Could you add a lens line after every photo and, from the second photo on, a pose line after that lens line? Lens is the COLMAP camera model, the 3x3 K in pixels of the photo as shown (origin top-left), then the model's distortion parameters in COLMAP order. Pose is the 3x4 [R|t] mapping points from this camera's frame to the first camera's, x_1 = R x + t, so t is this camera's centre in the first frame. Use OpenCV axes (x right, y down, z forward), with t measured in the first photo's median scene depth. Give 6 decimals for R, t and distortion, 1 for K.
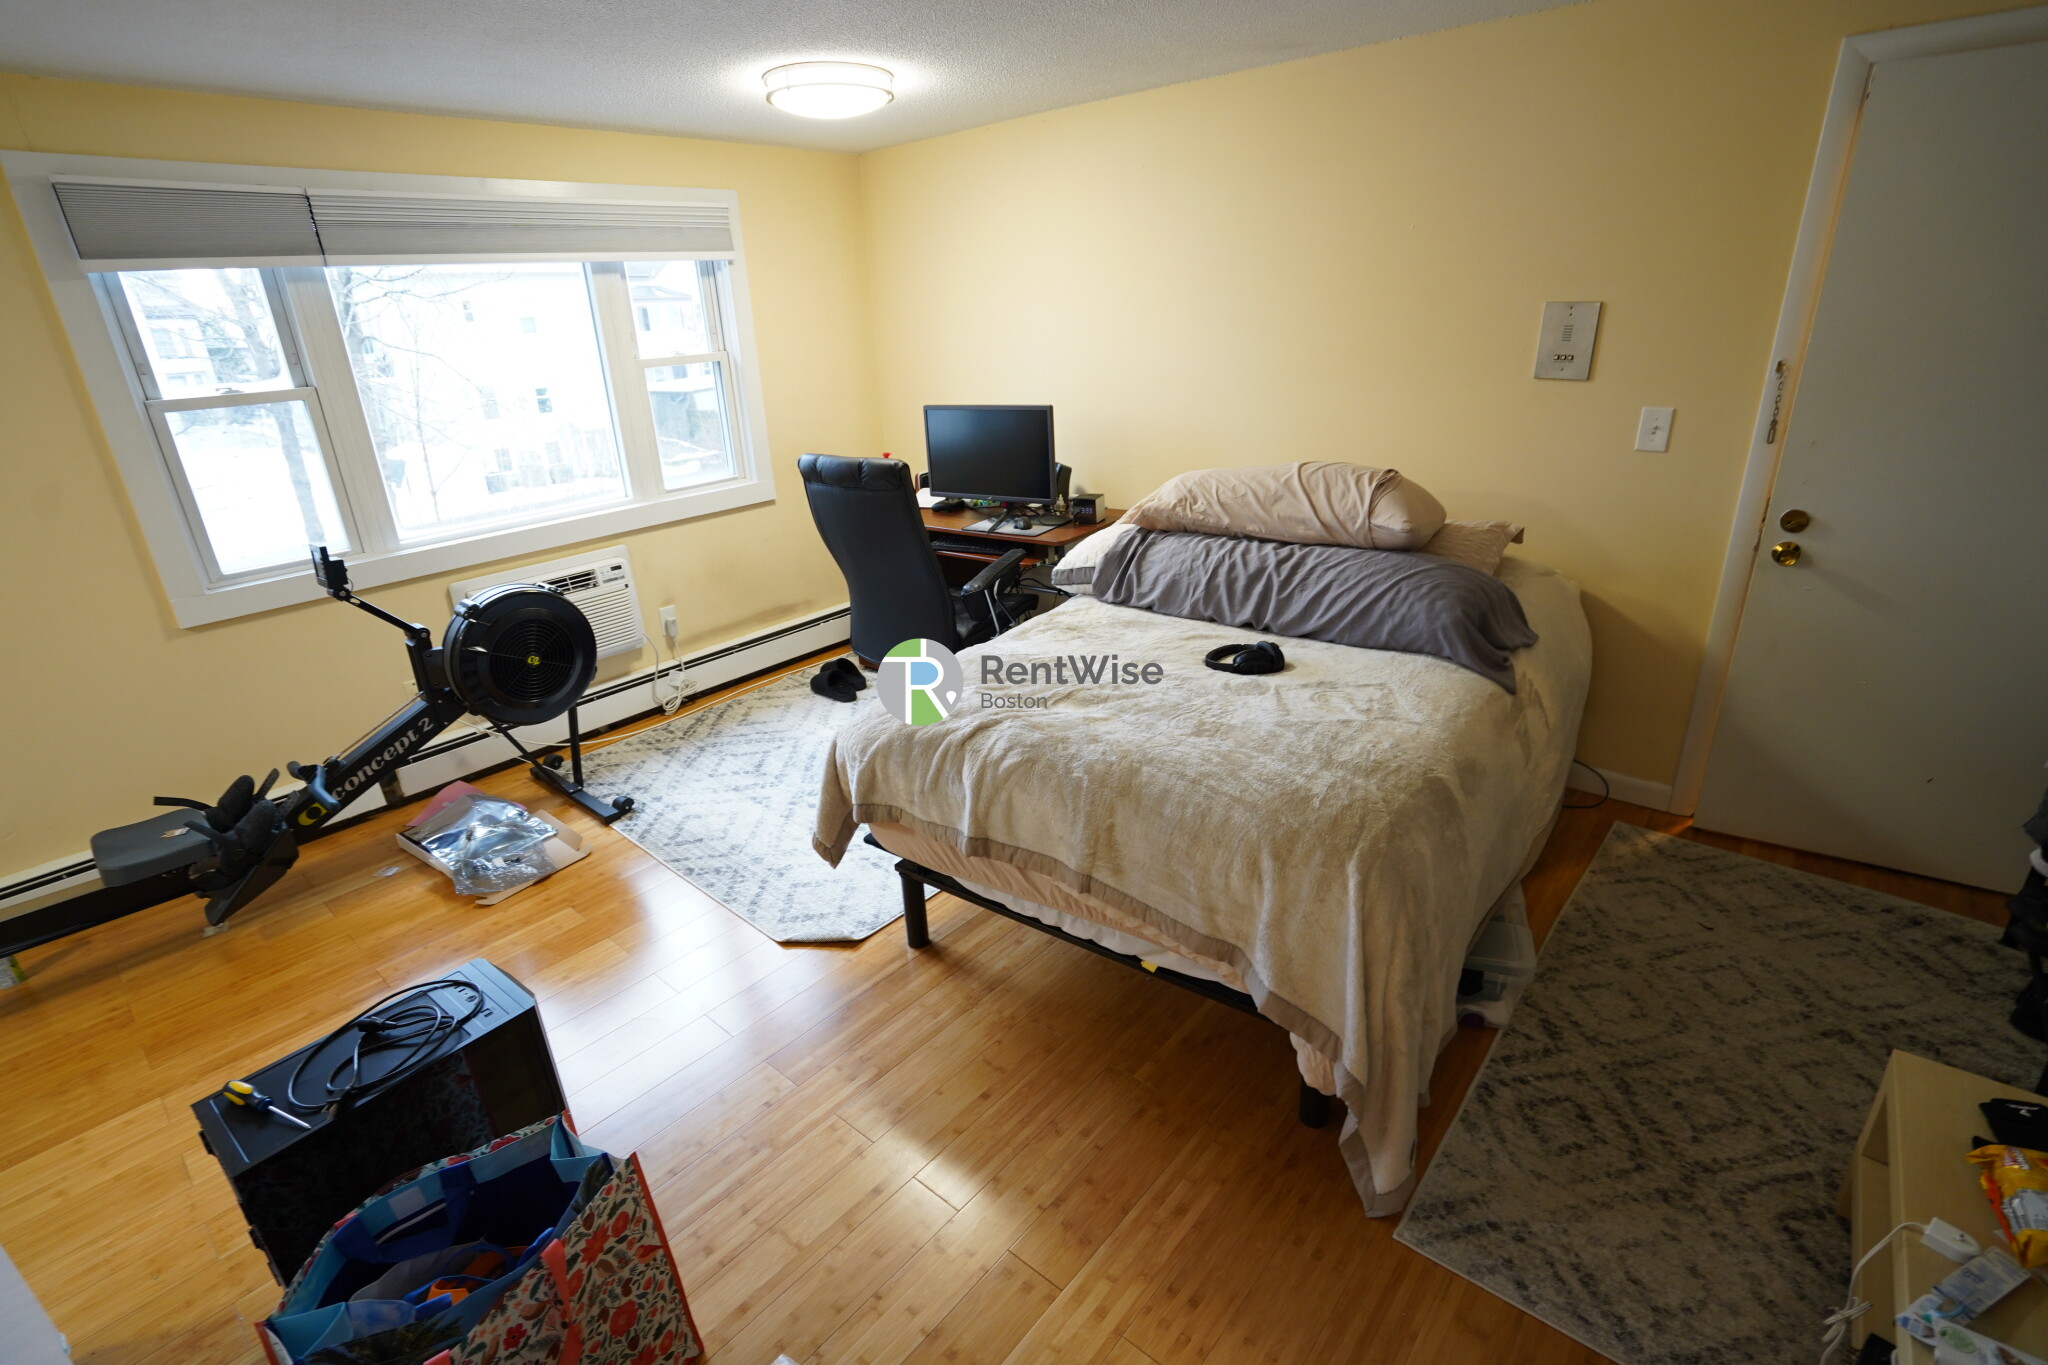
lens RADIAL K [[929.6, 0, 1026.5], [0, 929.6, 672.7], [0, 0, 1]] dist [-0.072995, 0.031480]
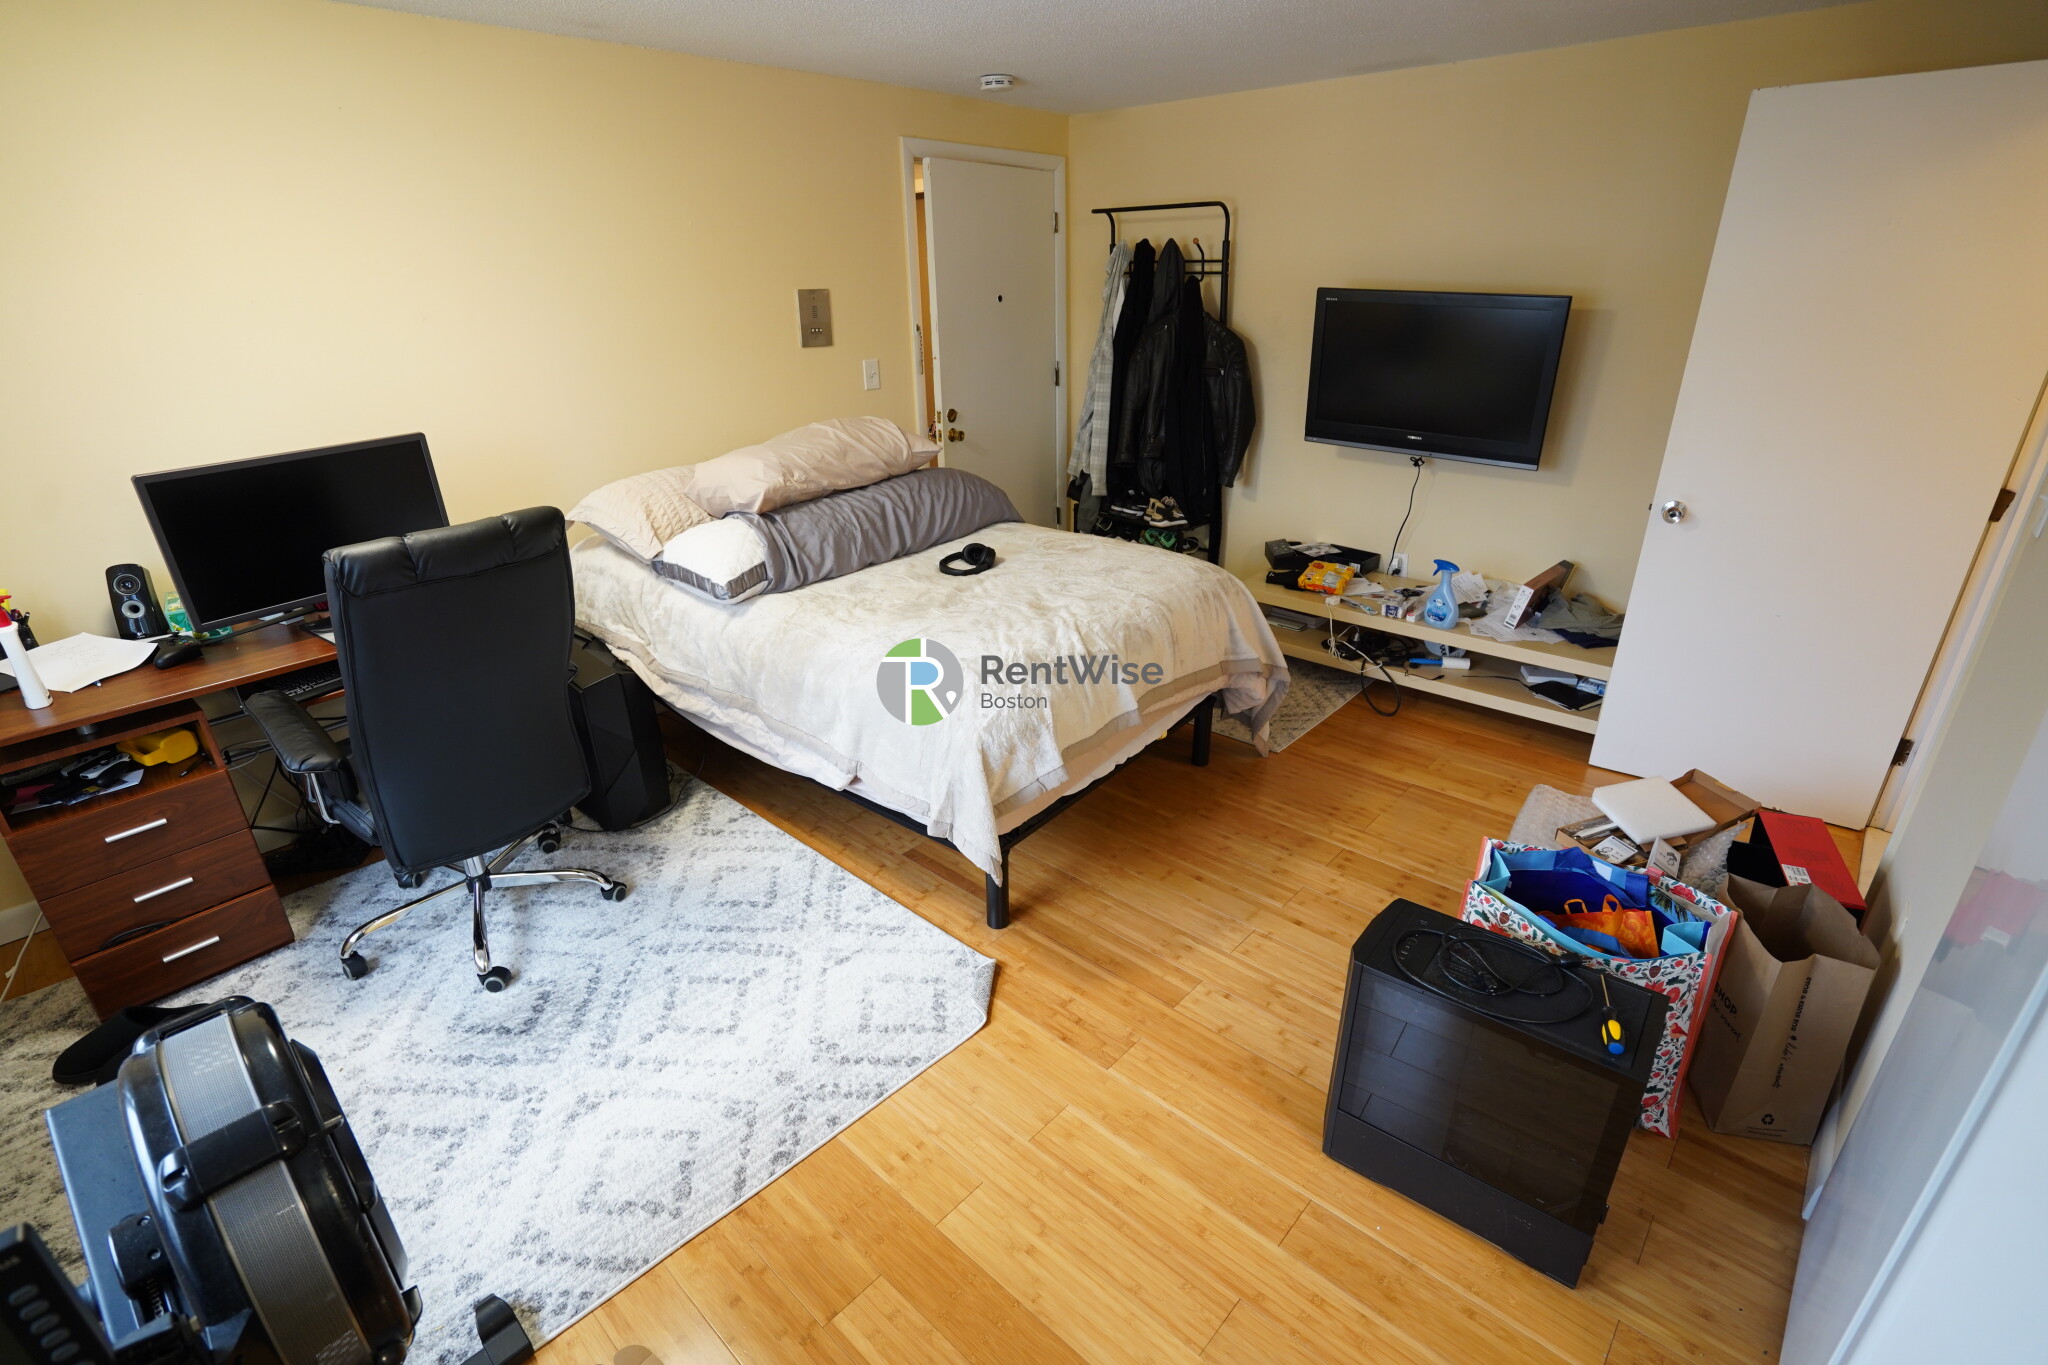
lens RADIAL K [[929.6, 0, 1026.5], [0, 929.6, 672.7], [0, 0, 1]] dist [-0.072995, 0.031480]
pose [[0.054604, -0.360542, 0.931143, -0.904566], [0.378063, 0.870572, 0.314919, -0.230527], [-0.924168, 0.334835, 0.183844, 0.678972]]
